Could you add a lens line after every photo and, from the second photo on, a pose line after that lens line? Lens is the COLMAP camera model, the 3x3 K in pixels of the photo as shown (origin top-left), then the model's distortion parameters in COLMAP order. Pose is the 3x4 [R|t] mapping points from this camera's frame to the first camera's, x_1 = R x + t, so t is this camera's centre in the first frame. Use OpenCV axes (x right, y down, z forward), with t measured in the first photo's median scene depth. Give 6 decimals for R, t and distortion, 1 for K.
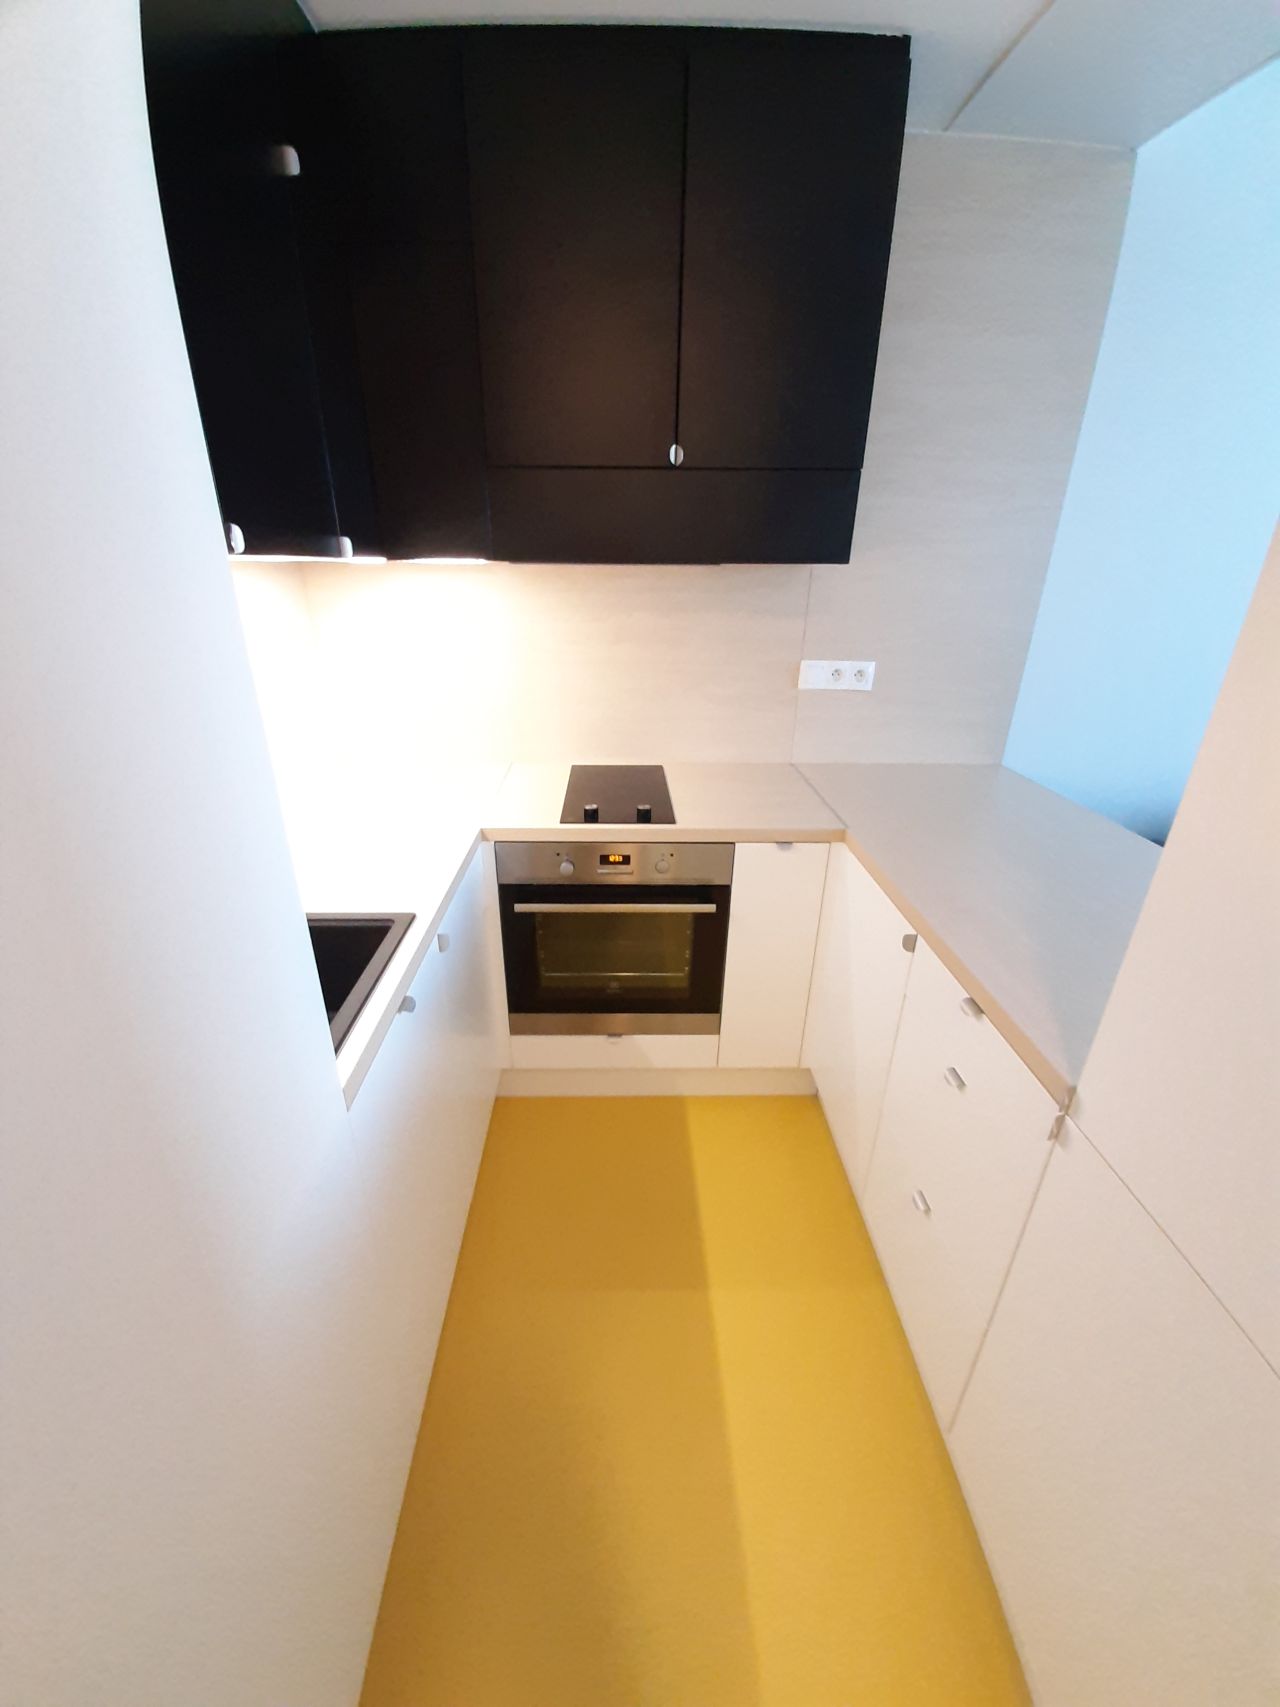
lens RADIAL K [[672.4, 0, 632.9], [0, 672.4, 849.7], [0, 0, 1]] dist [-0.002130, -0.000404]
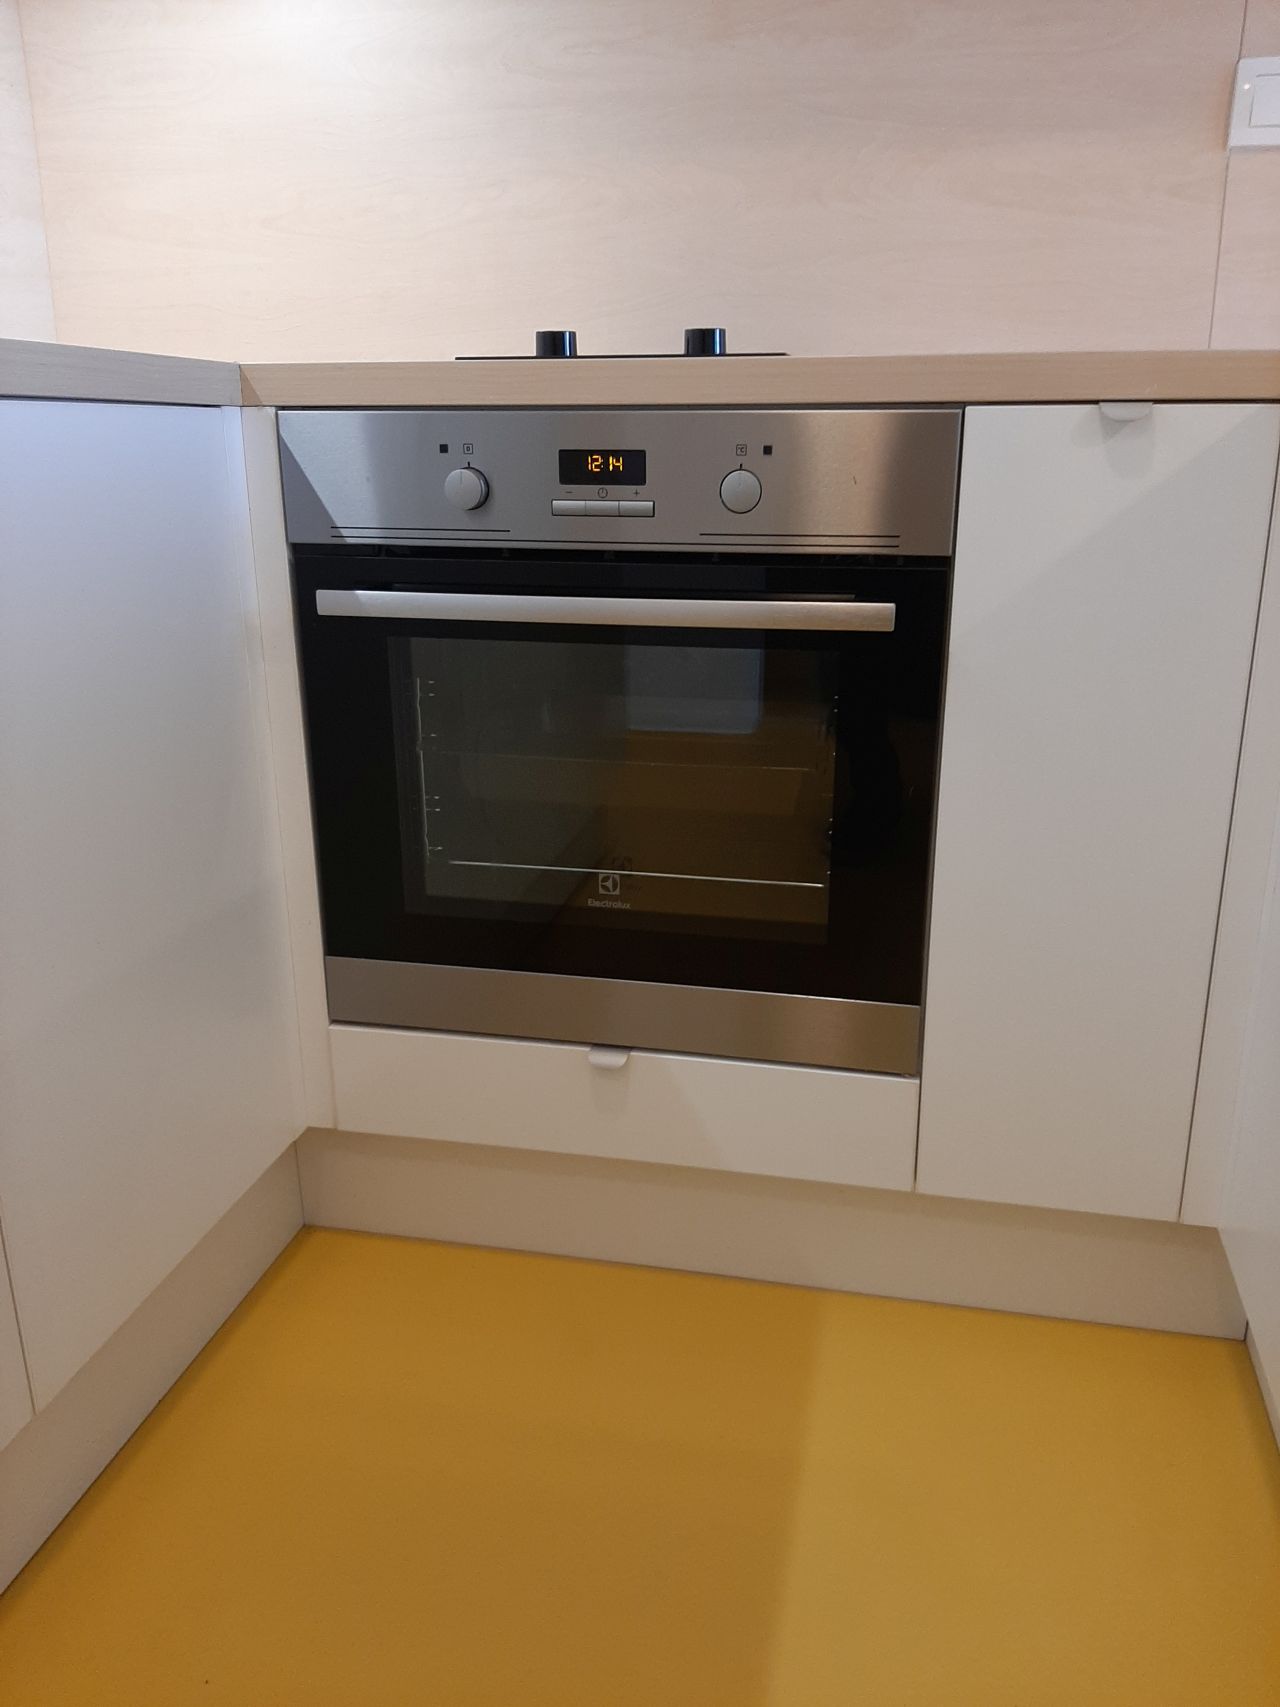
lens RADIAL K [[1347.8, 0, 640.0], [0, 1347.8, 857.4], [0, 0, 1]] dist [0.003504, -0.009548]
pose [[0.973020, 0.056997, -0.223569, 0.140194], [-0.079569, 0.992455, -0.093283, 0.246471], [0.216565, 0.108555, 0.970214, 0.328792]]
